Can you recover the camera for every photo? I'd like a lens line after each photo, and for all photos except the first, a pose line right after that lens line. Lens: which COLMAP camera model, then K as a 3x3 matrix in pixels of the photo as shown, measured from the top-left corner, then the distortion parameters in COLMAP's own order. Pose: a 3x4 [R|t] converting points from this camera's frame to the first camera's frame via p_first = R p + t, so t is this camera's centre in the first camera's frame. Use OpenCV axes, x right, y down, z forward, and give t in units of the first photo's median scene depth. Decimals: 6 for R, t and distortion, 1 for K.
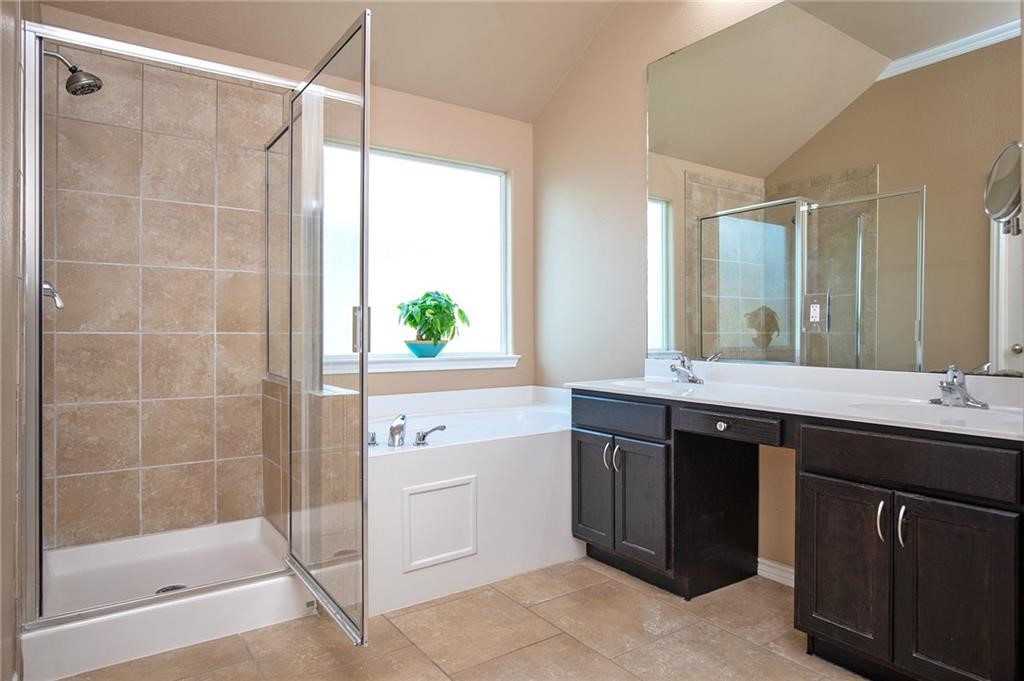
lens RADIAL K [[634.2, 0, 512.0], [0, 634.2, 340.5], [0, 0, 1]] dist [-0.000550, -0.000300]
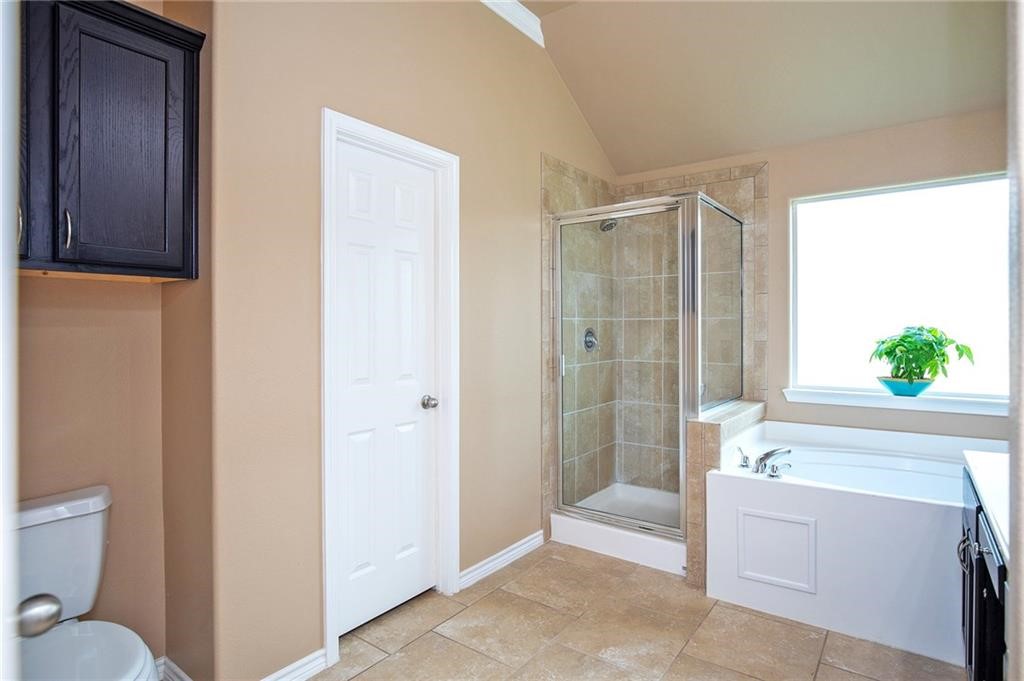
lens RADIAL K [[533.7, 0, 512.0], [0, 533.7, 340.5], [0, 0, 1]] dist [0.001122, 0.000229]
pose [[0.317402, 0.013023, -0.948202, 0.594903], [-0.006575, 0.999912, 0.011533, -0.083655], [0.948268, 0.002574, 0.317459, 0.243333]]
